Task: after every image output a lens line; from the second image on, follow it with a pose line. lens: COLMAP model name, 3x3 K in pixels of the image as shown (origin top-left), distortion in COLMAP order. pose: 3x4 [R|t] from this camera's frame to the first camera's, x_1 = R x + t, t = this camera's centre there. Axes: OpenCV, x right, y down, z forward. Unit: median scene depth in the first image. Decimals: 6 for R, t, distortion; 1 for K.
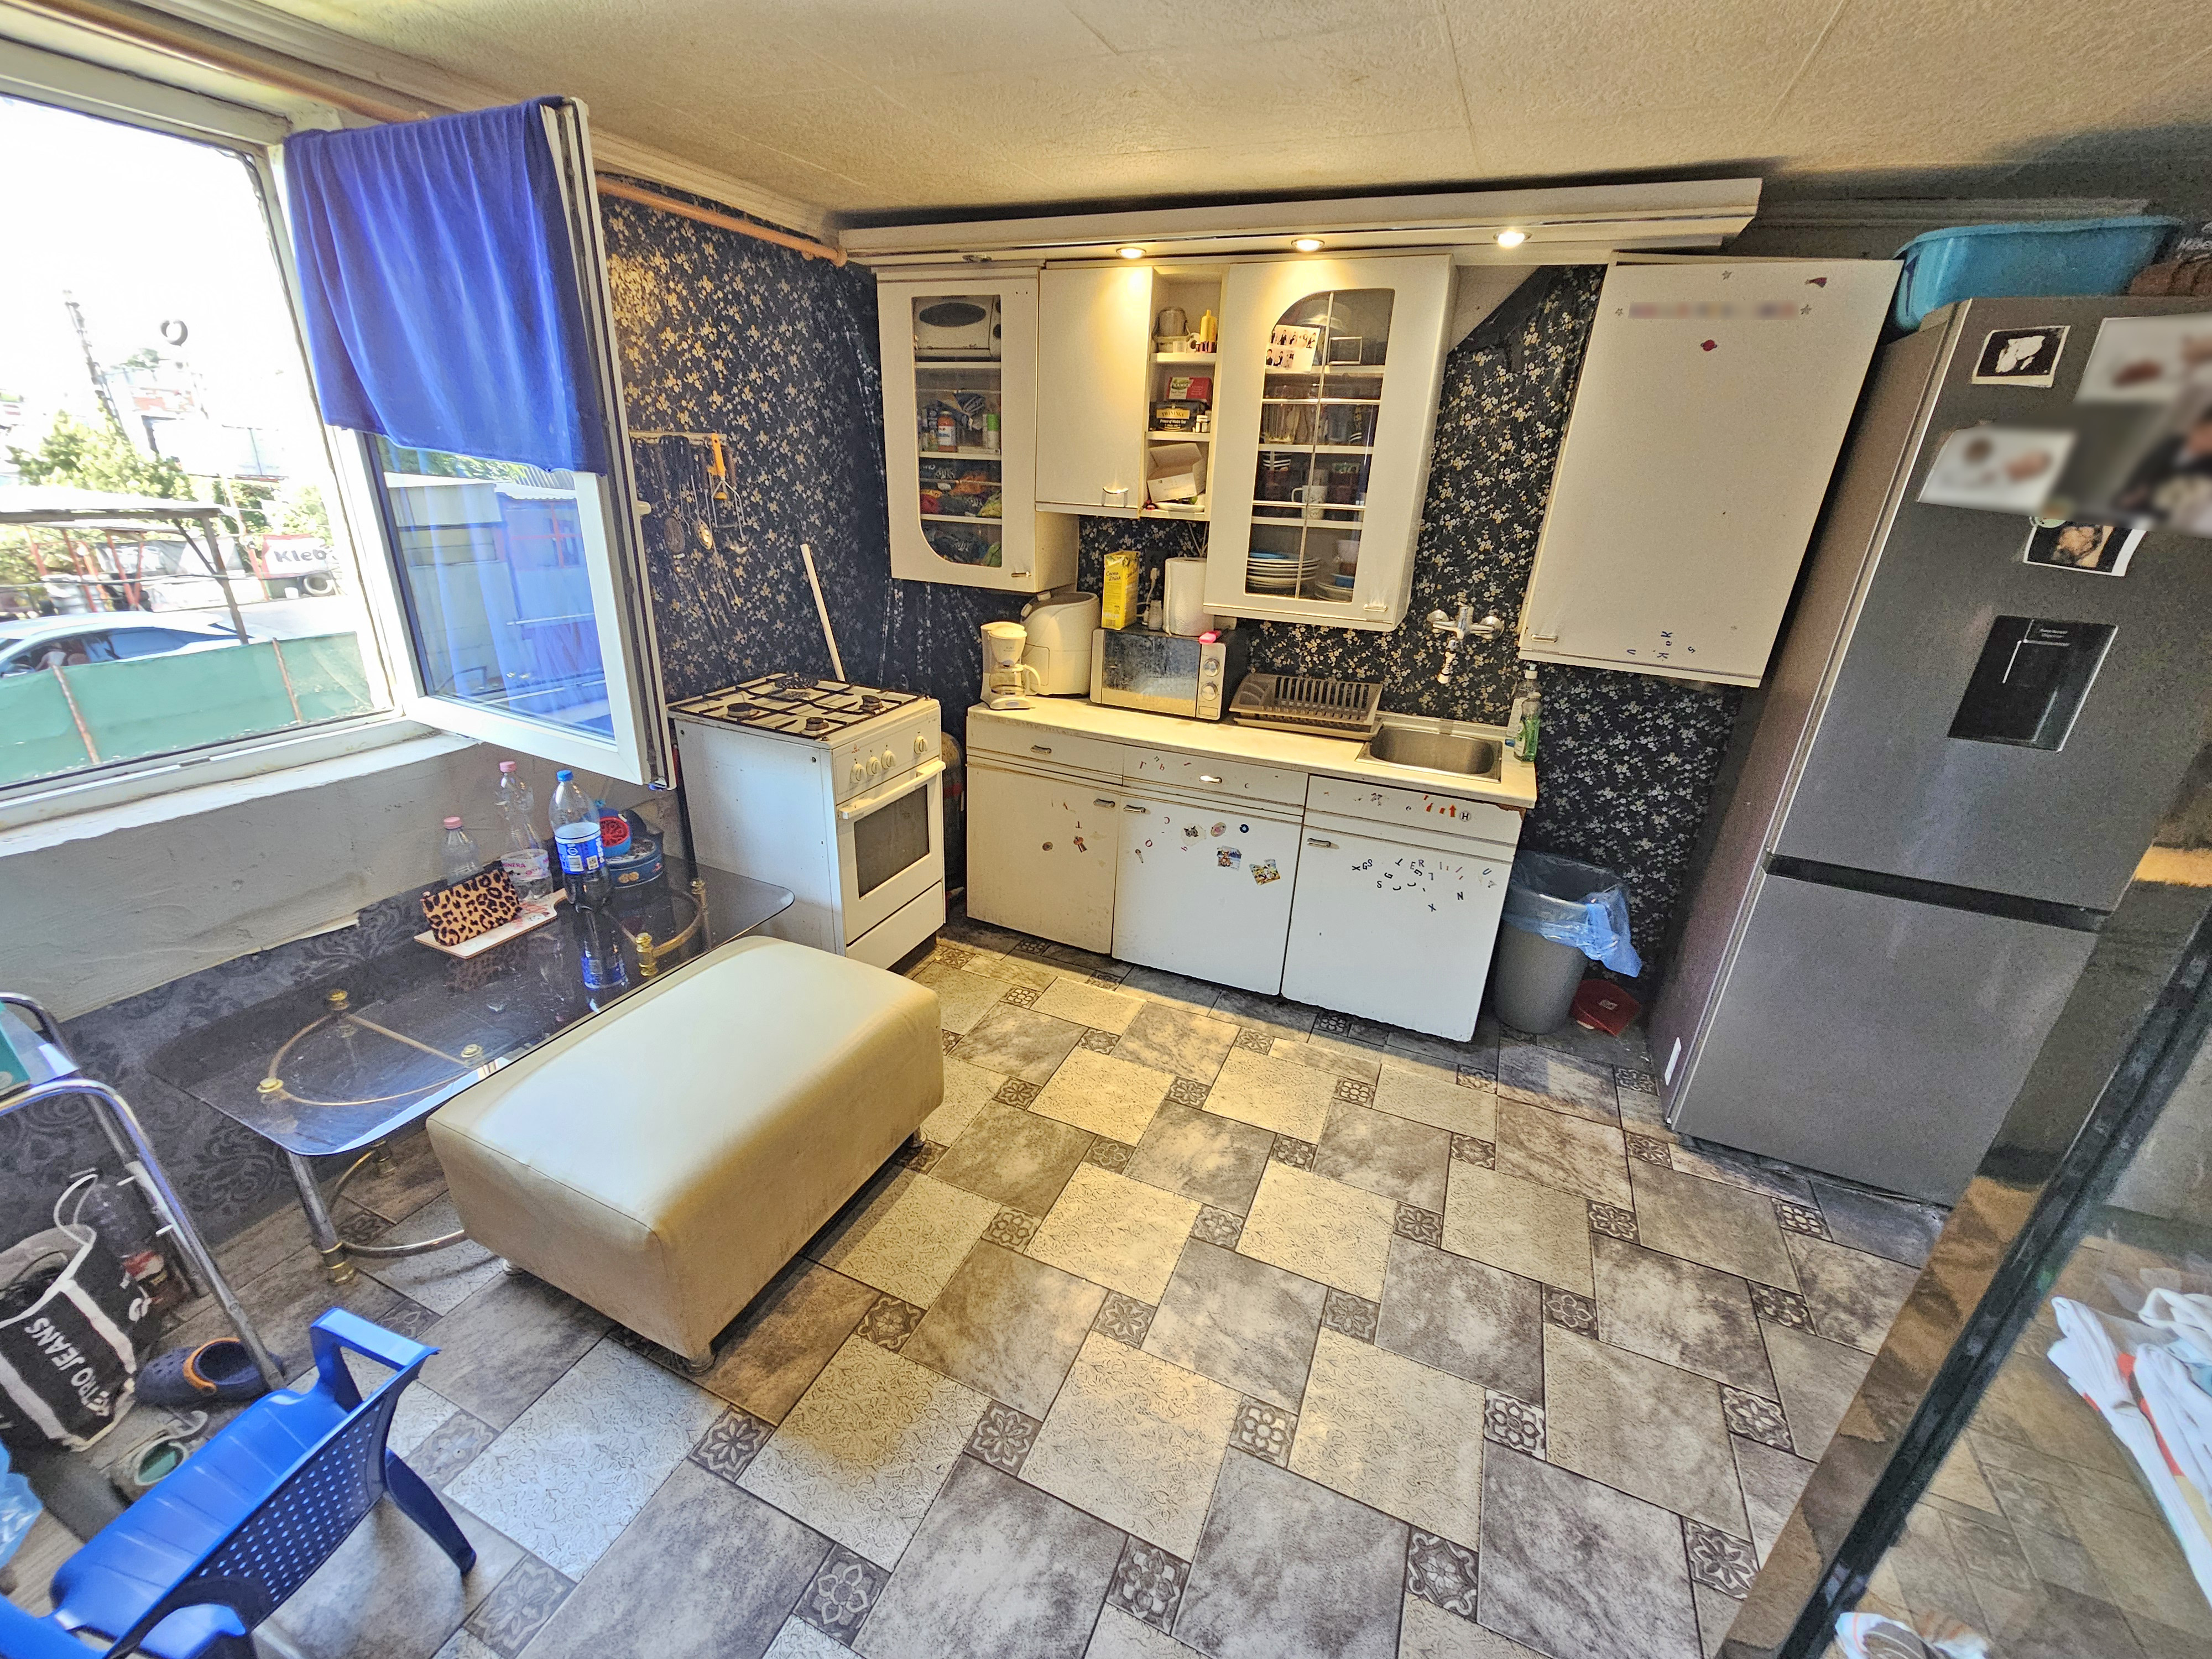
lens RADIAL K [[911.5, 0, 1093.4], [0, 911.5, 834.4], [0, 0, 1]] dist [0.000736, -0.000650]
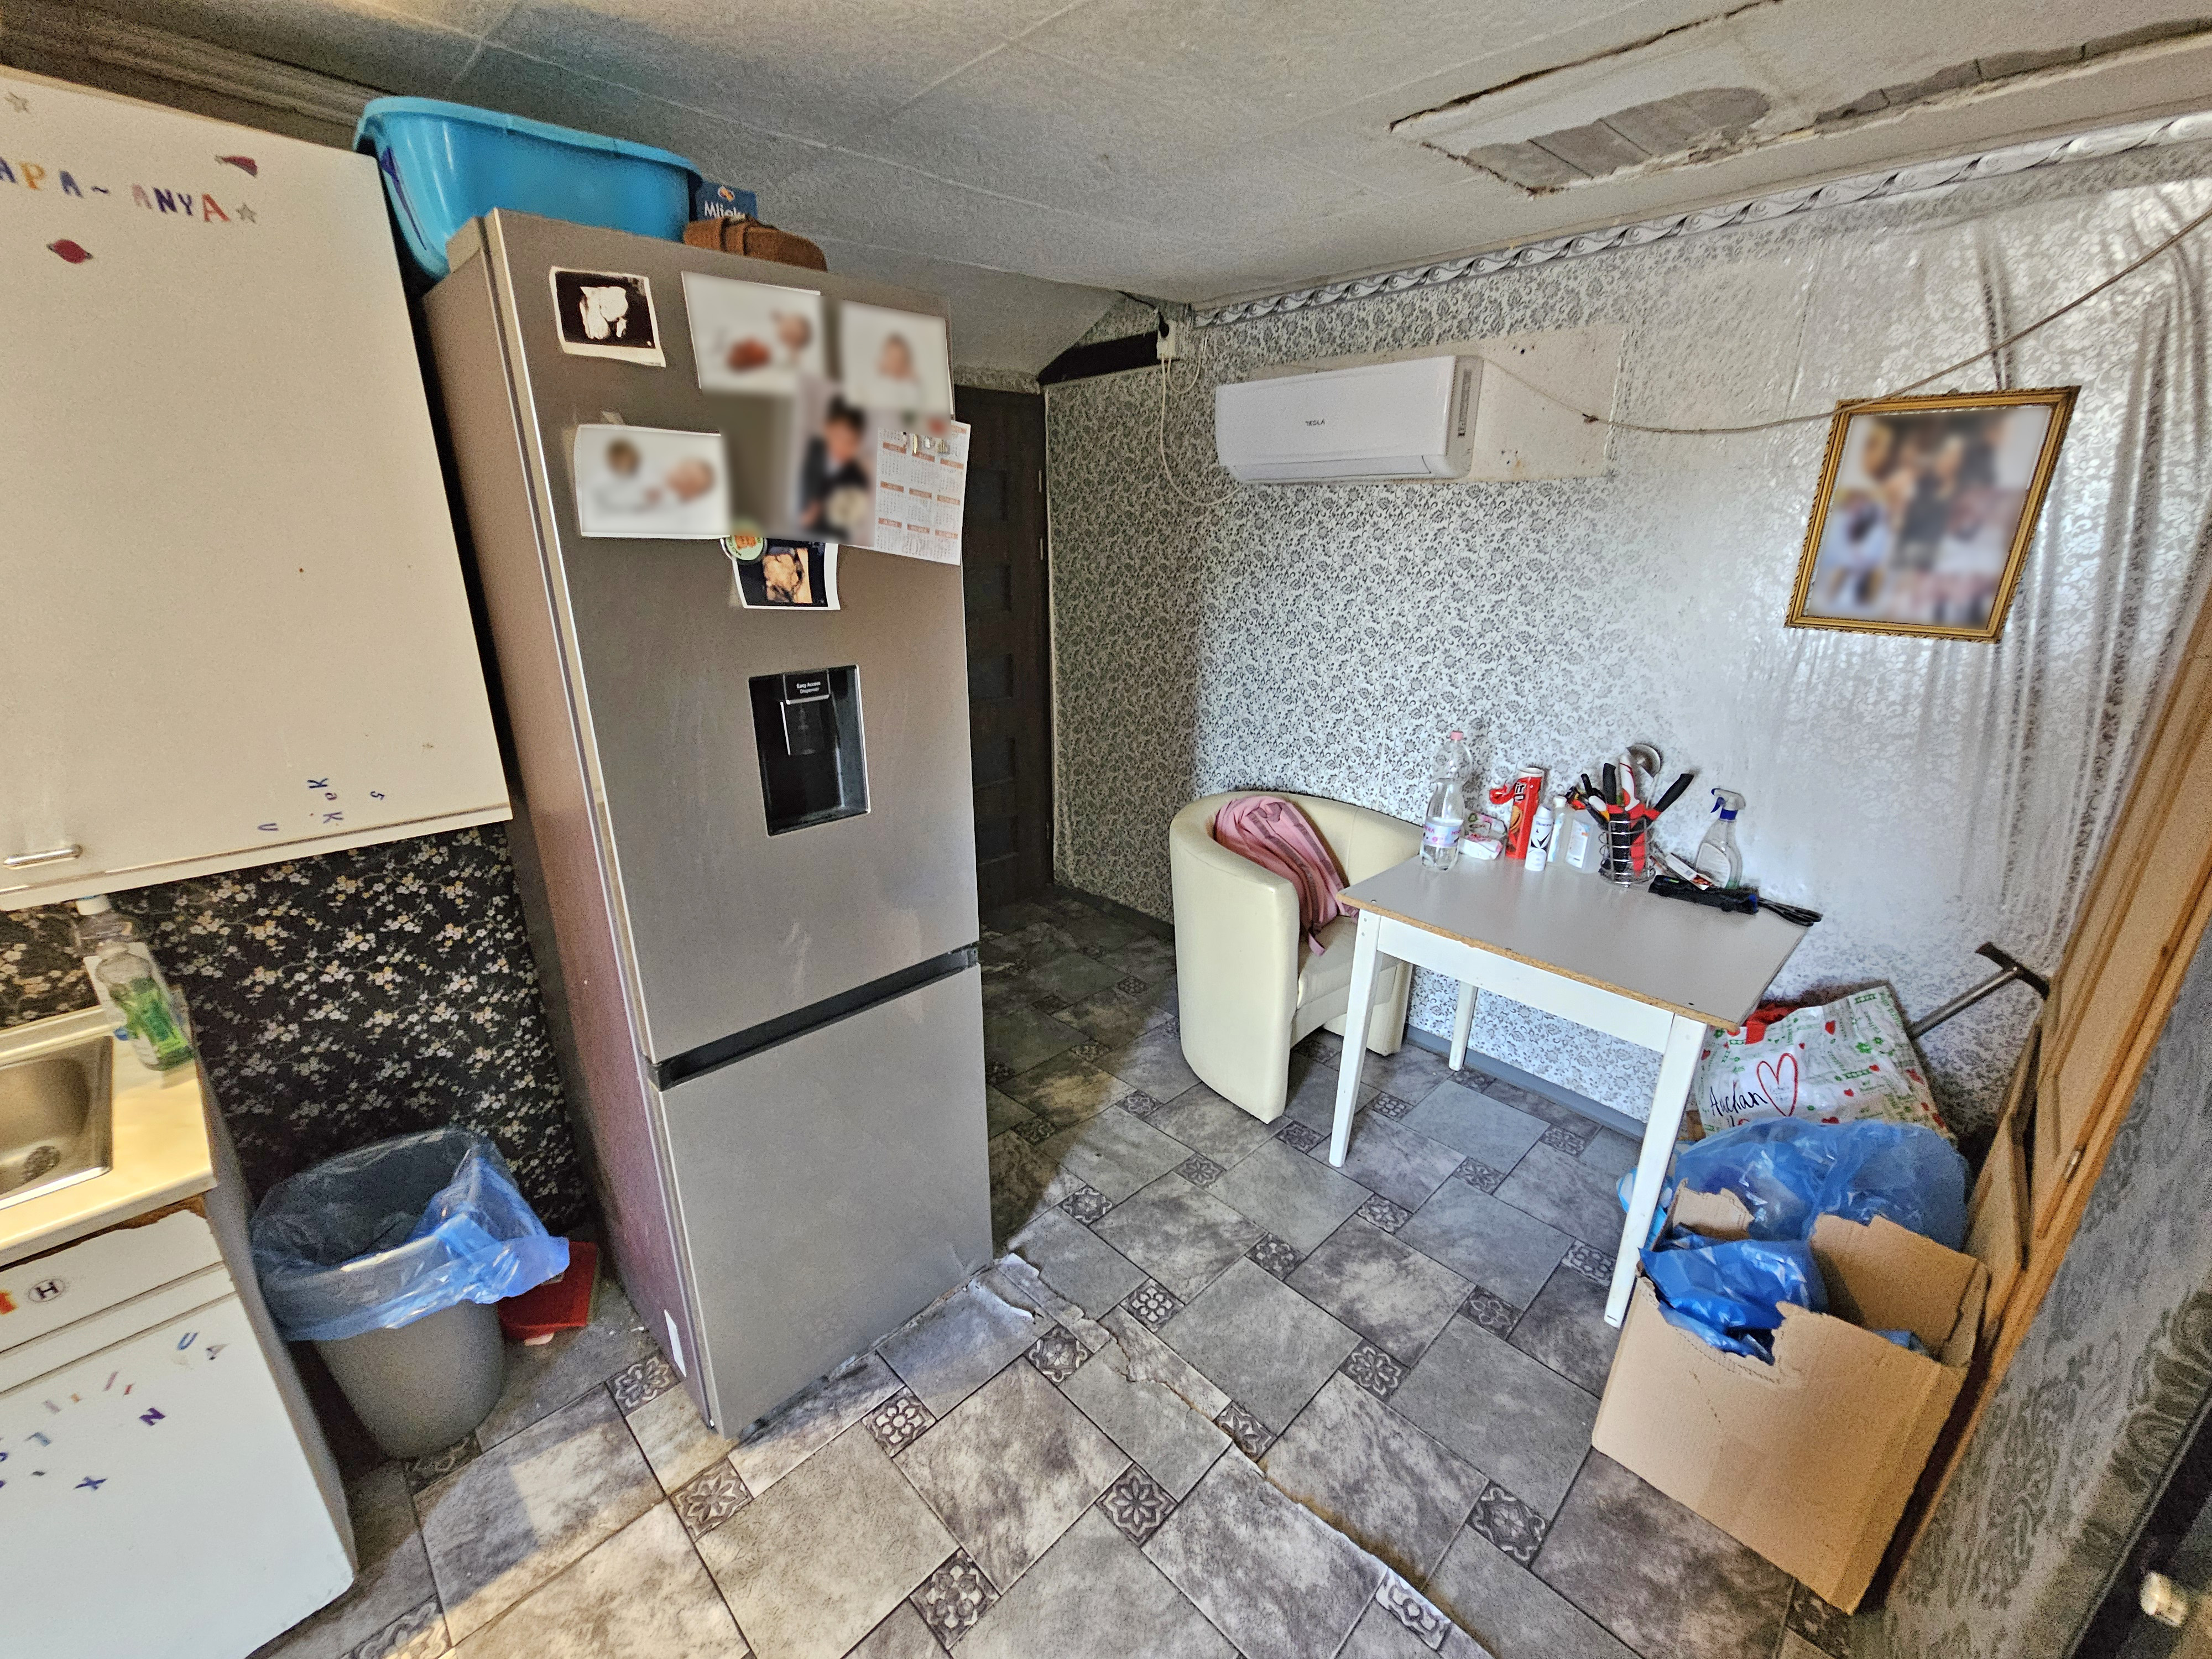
lens RADIAL K [[911.5, 0, 1107.6], [0, 911.5, 840.6], [0, 0, 1]] dist [0.000736, -0.000650]
pose [[0.356157, -0.349104, 0.866763, 0.314433], [0.368342, 0.904932, 0.213124, -0.133312], [-0.858764, 0.243360, 0.450888, 0.346404]]
